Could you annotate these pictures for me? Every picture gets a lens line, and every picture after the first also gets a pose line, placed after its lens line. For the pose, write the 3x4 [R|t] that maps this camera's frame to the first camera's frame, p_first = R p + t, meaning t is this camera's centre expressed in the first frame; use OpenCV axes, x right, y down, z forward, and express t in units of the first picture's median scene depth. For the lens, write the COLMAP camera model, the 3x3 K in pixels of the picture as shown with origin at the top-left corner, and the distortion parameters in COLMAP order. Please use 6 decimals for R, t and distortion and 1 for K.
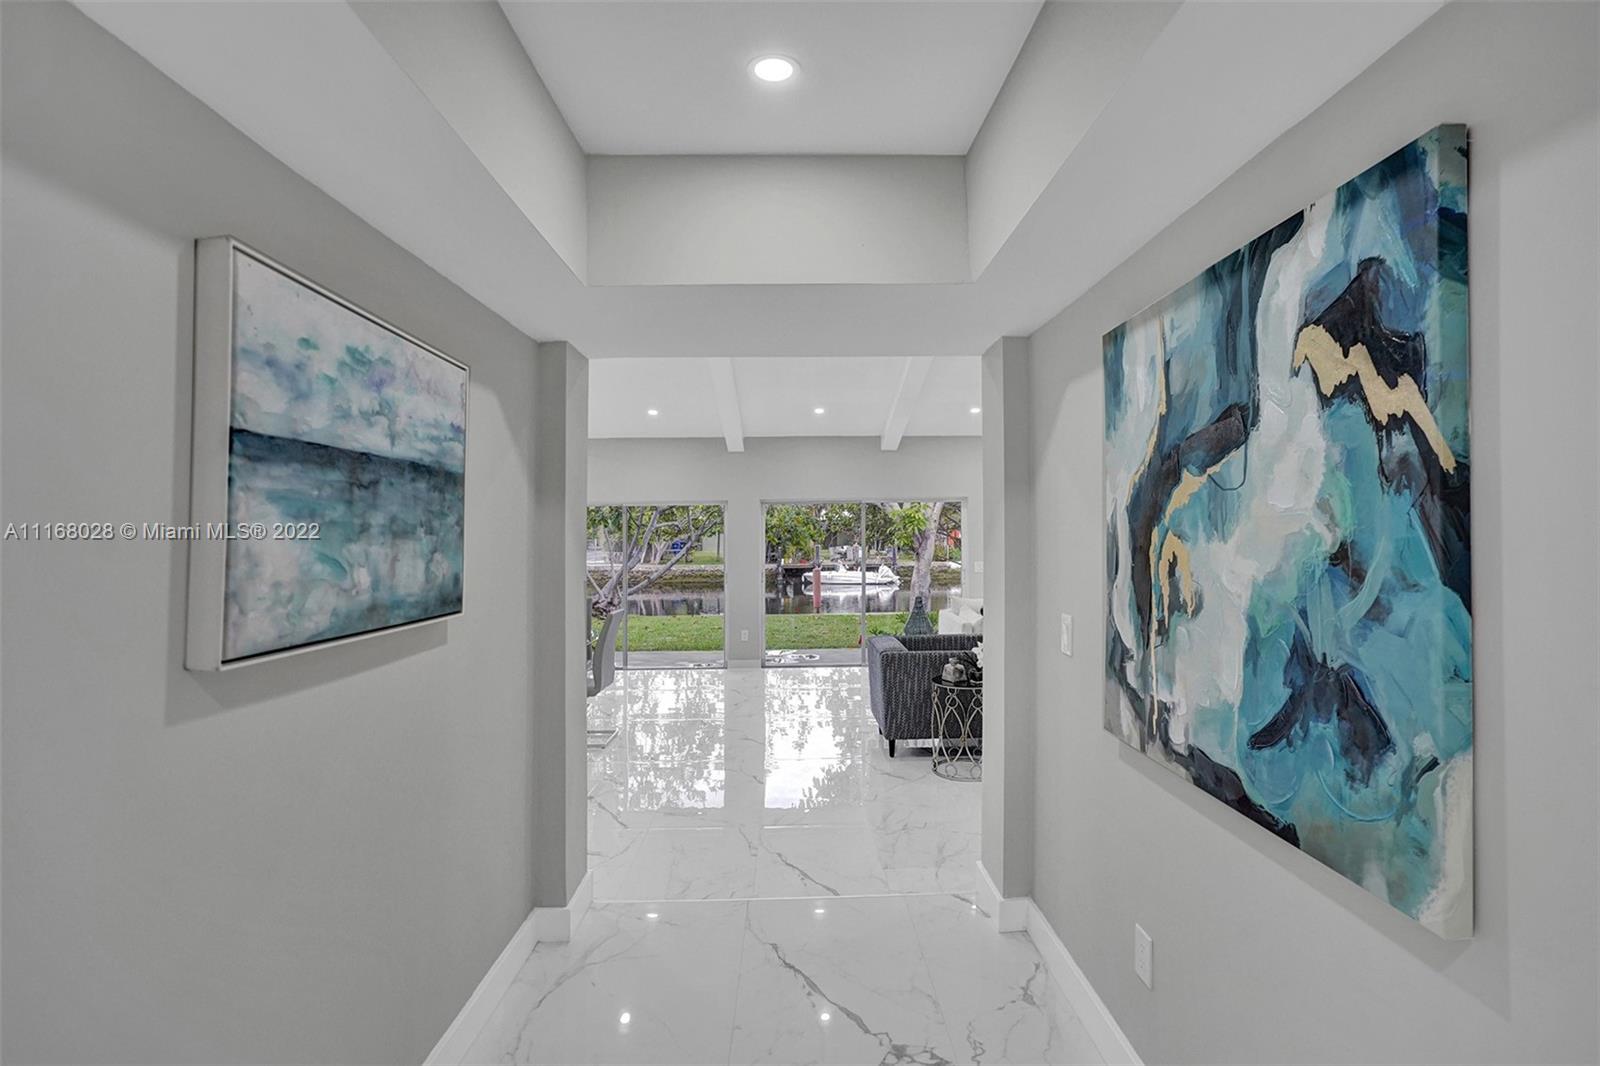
lens RADIAL K [[755.7, 0, 811.0], [0, 755.7, 536.1], [0, 0, 1]] dist [-0.068596, 0.026111]
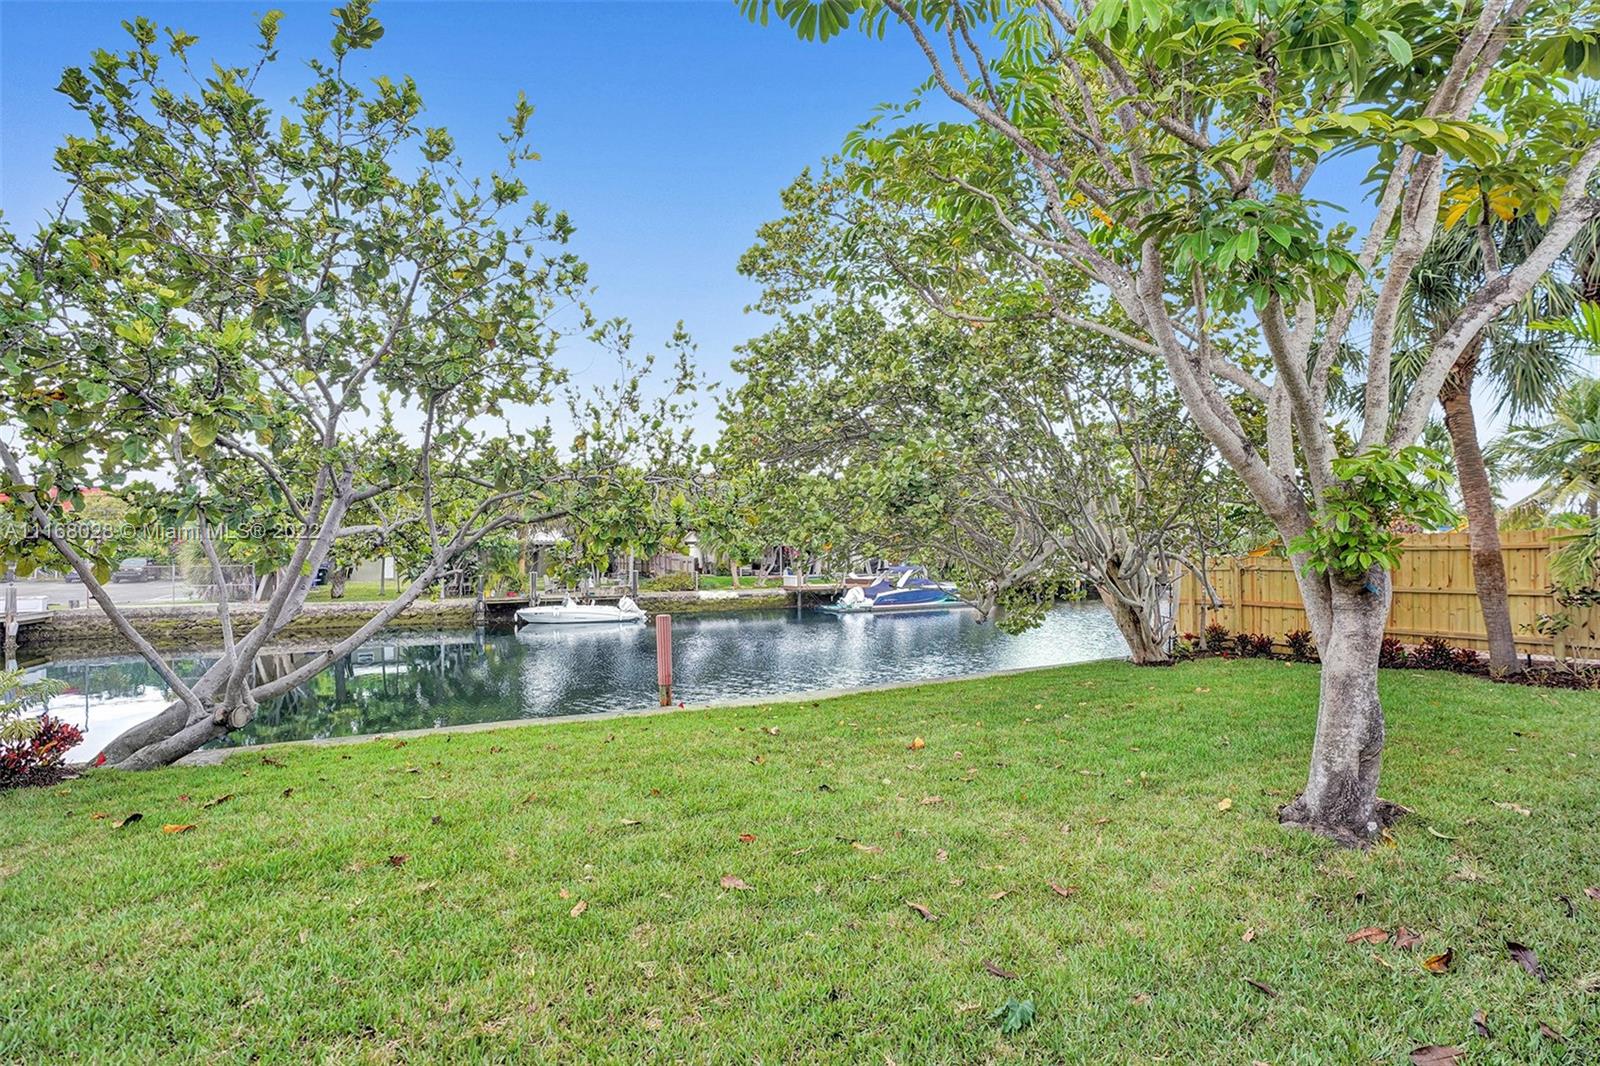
lens RADIAL K [[755.7, 0, 791.9], [0, 755.7, 532.2], [0, 0, 1]] dist [-0.068596, 0.026111]
pose [[0.910824, 0.009766, 0.412678, -0.152574], [0.006084, 0.999294, -0.037076, 0.004952], [-0.412749, 0.036280, 0.910122, 0.525168]]
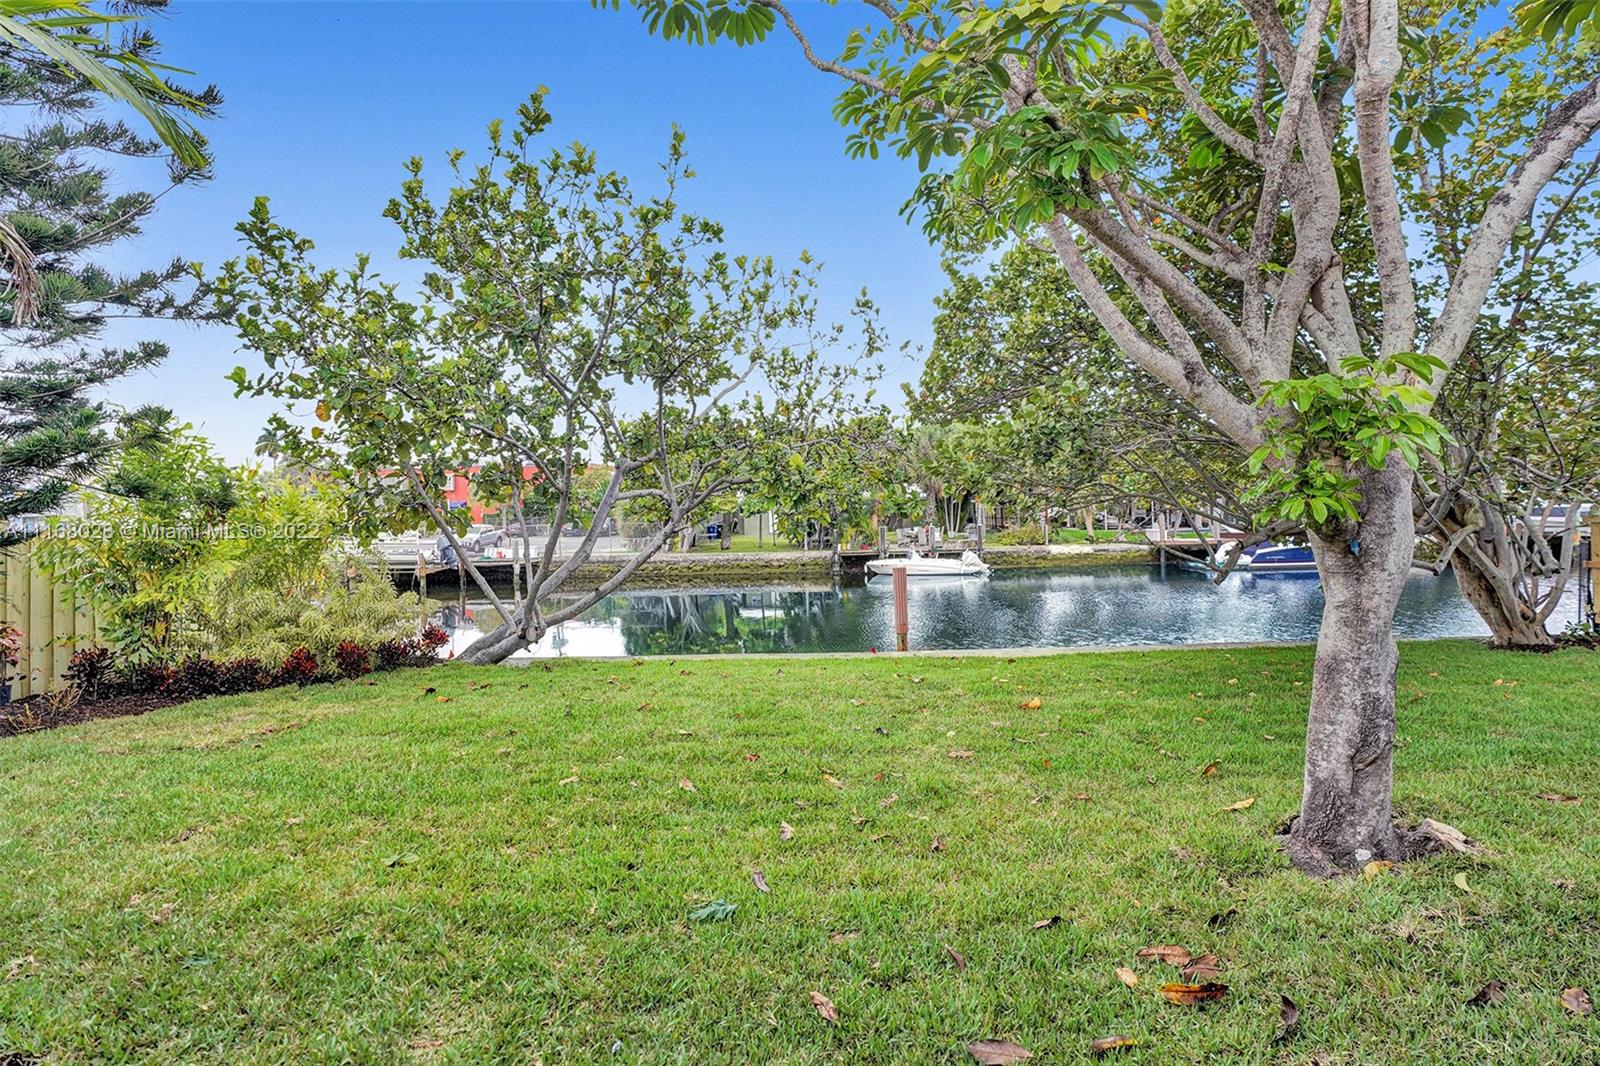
lens RADIAL K [[755.7, 0, 803.1], [0, 755.7, 509.9], [0, 0, 1]] dist [-0.068596, 0.026111]
pose [[0.996306, -0.016585, -0.084255, -0.018243], [0.015646, 0.999808, -0.011783, 0.006506], [0.084434, 0.010422, 0.996375, 0.477269]]
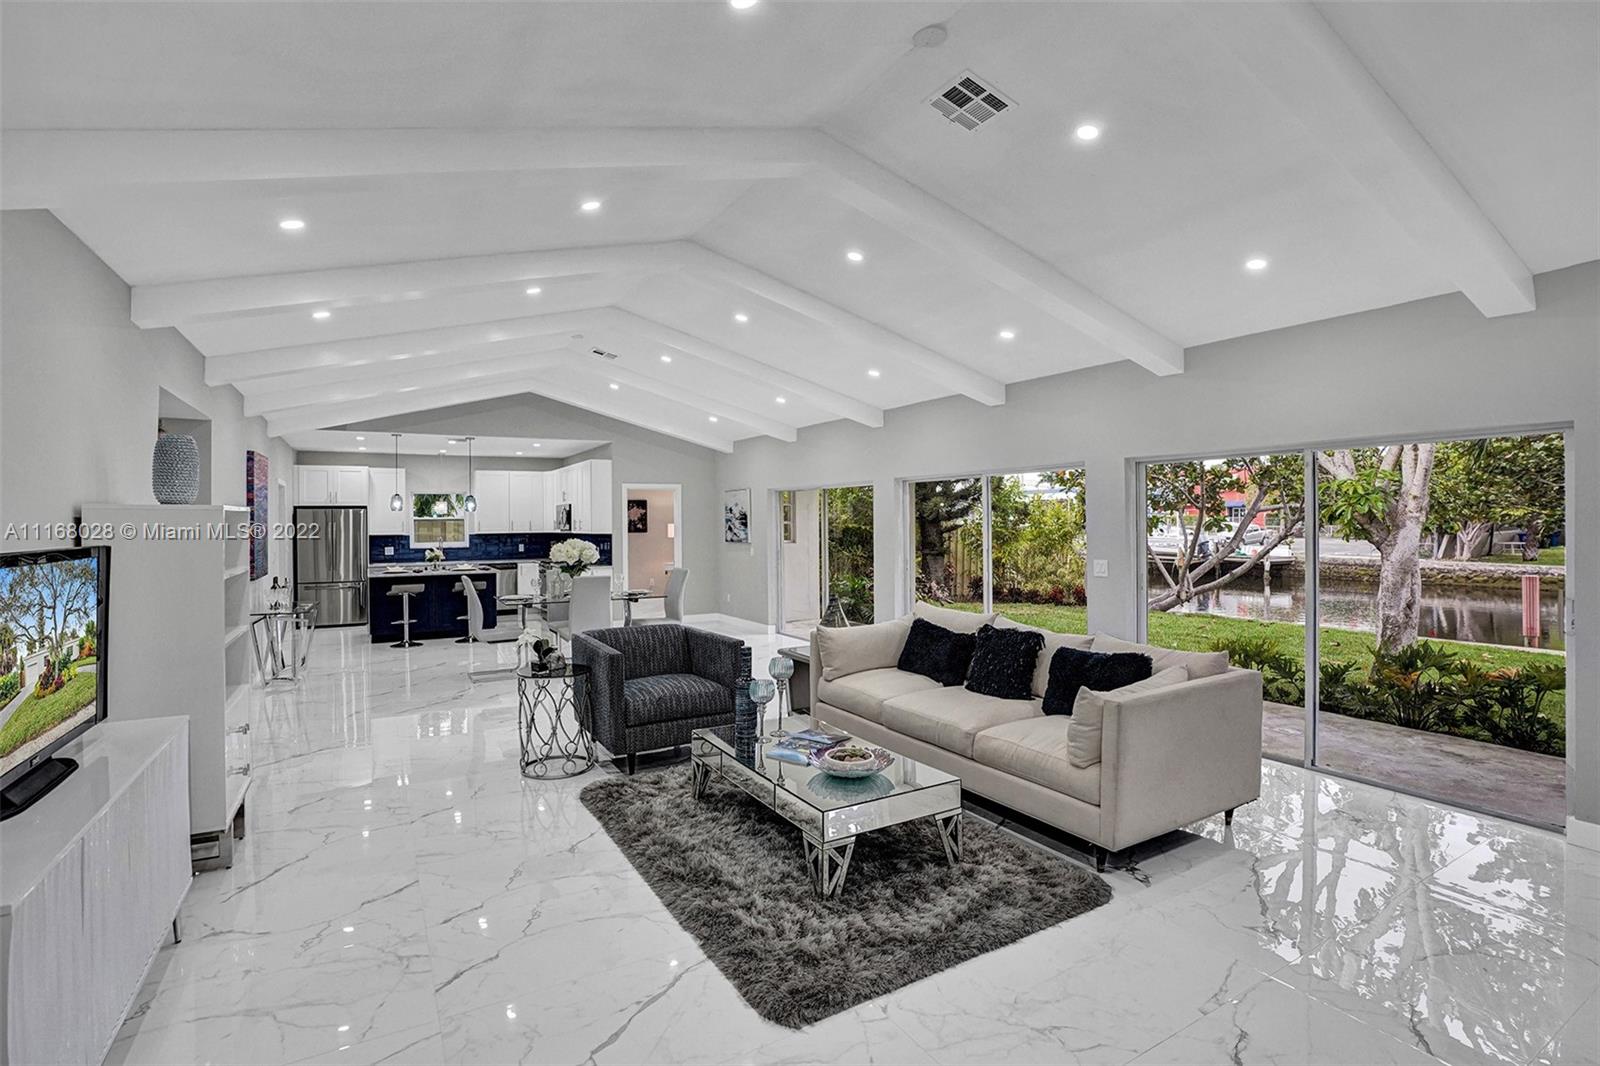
lens RADIAL K [[755.7, 0, 800.7], [0, 755.7, 547.7], [0, 0, 1]] dist [-0.068596, 0.026111]
pose [[0.475643, 0.036617, -0.878876, 0.279498], [-0.005561, 0.999238, 0.038622, 0.000247], [0.879621, -0.013483, 0.475484, 0.201902]]
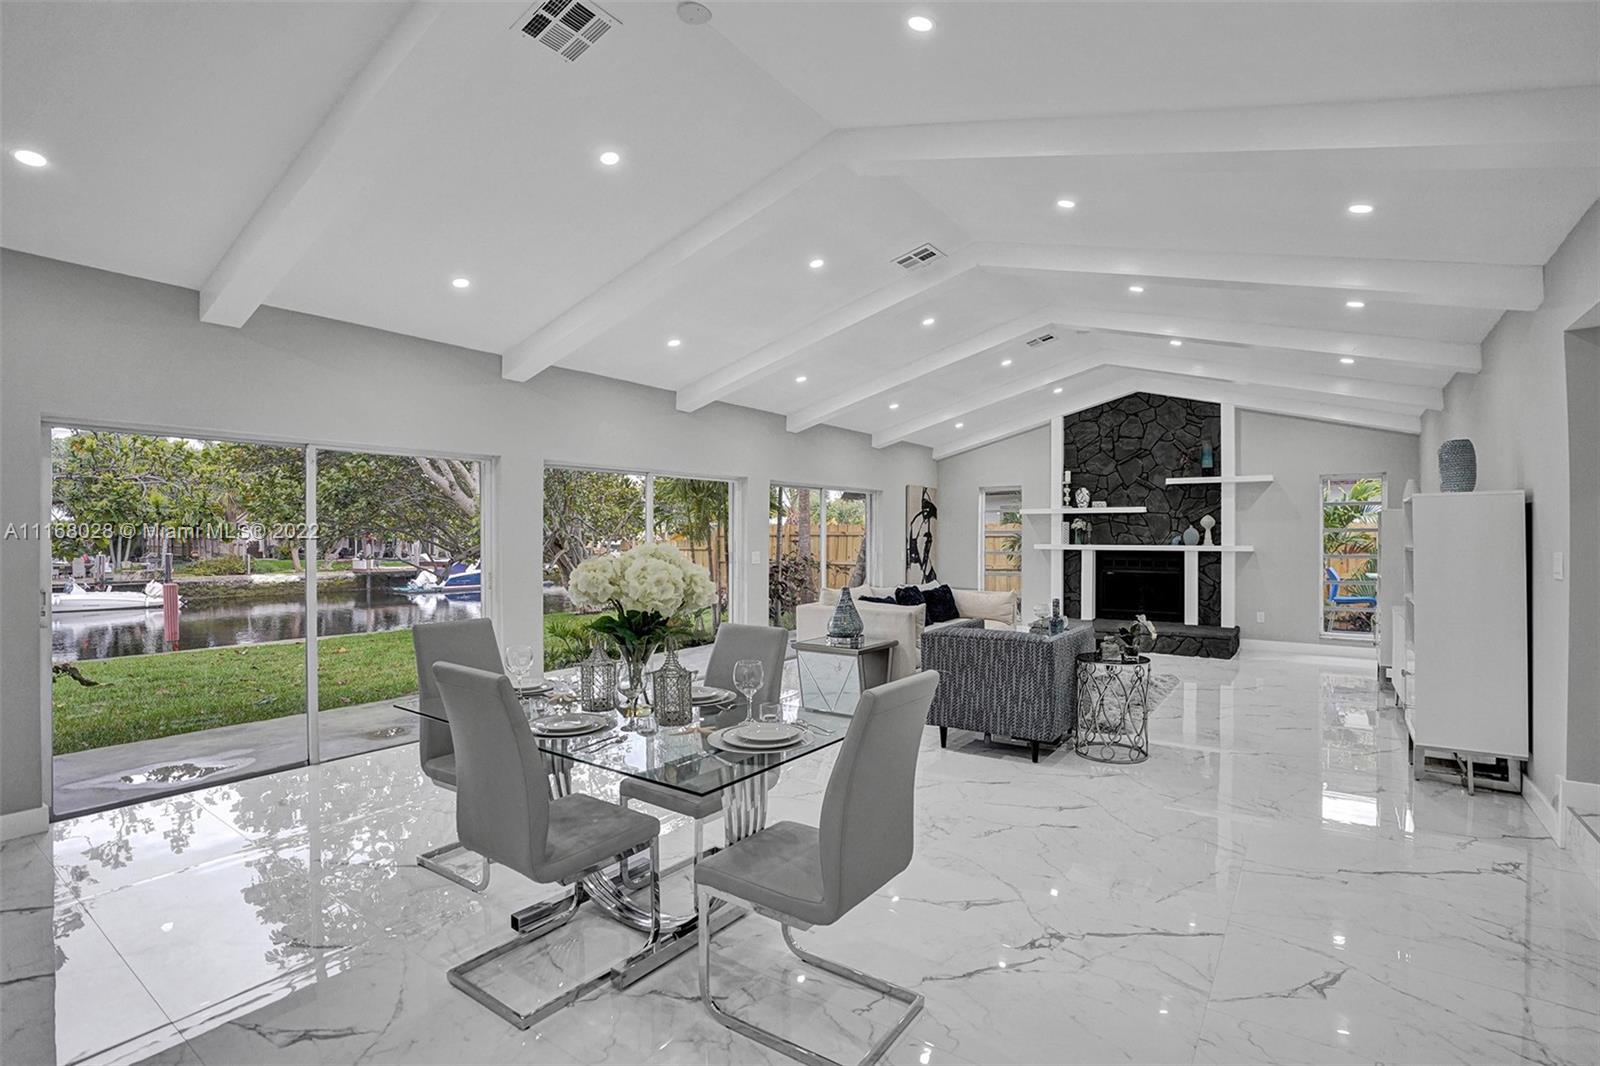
lens RADIAL K [[755.7, 0, 814.4], [0, 755.7, 530.2], [0, 0, 1]] dist [-0.068596, 0.026111]
pose [[0.597865, 0.013755, 0.801479, -0.191410], [0.003160, 0.999805, -0.019516, 0.011264], [-0.801591, 0.014200, 0.597705, 0.179042]]
